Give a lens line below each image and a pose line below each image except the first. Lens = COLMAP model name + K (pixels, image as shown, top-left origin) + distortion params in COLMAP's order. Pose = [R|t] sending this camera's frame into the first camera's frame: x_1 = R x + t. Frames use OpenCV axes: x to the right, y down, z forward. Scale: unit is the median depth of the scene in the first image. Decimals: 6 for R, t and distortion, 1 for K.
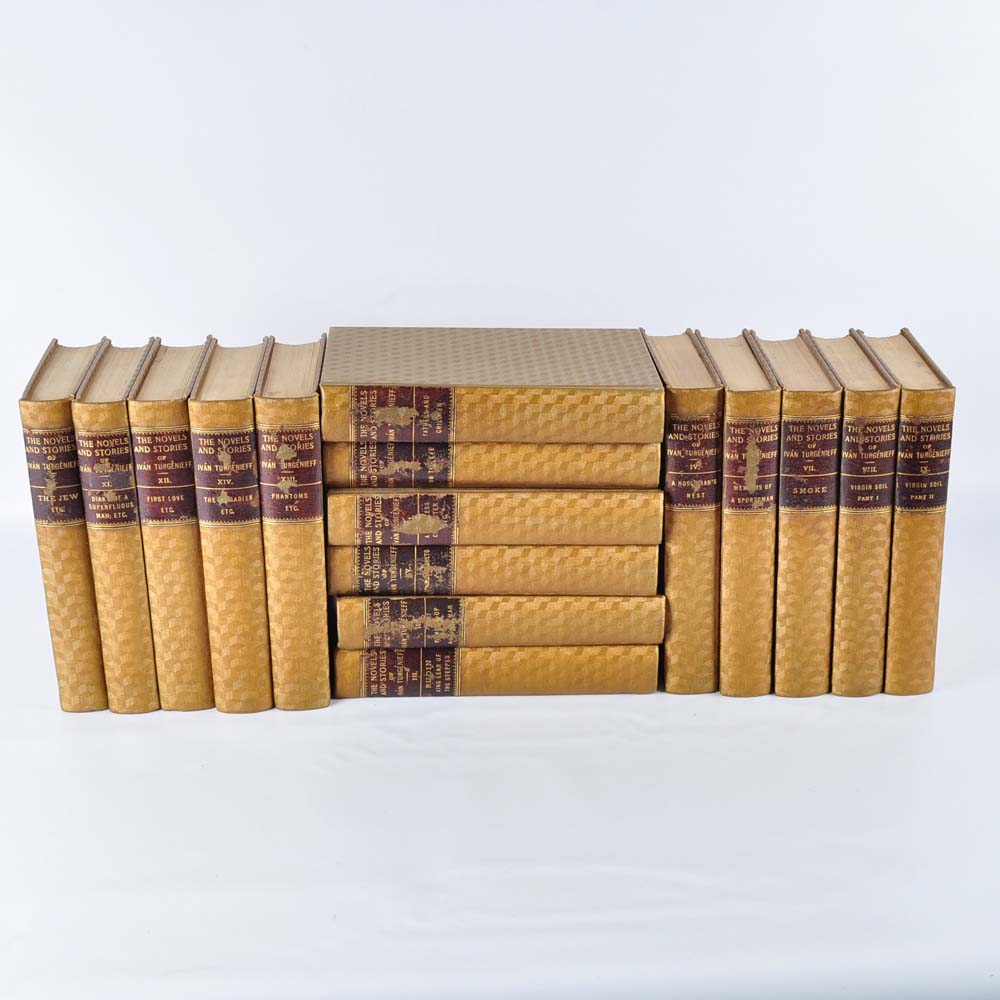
lens RADIAL K [[1922.6, 0, 500.0], [0, 1922.6, 500.0], [0, 0, 1]] dist [-0.065704, -0.133228]
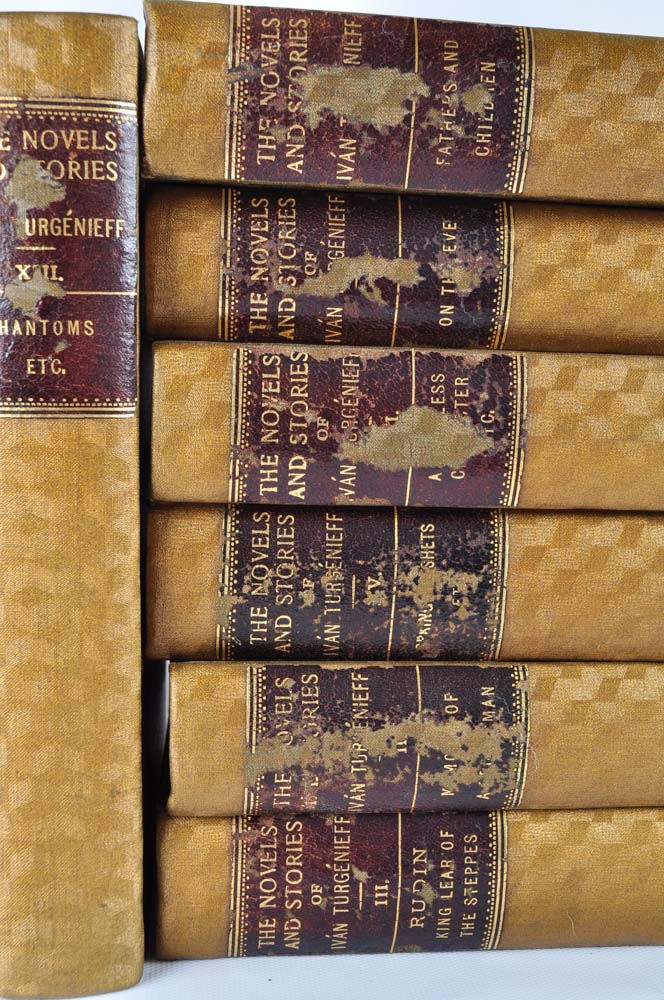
lens RADIAL K [[1204.1, 0, 332.0], [0, 1204.1, 500.0], [0, 0, 1]] dist [-0.064277, -0.000530]
pose [[0.998591, 0.011375, 0.051837, -0.068026], [0.001295, 0.971244, -0.238084, 0.075456], [-0.053055, 0.237815, 0.969860, 0.788661]]
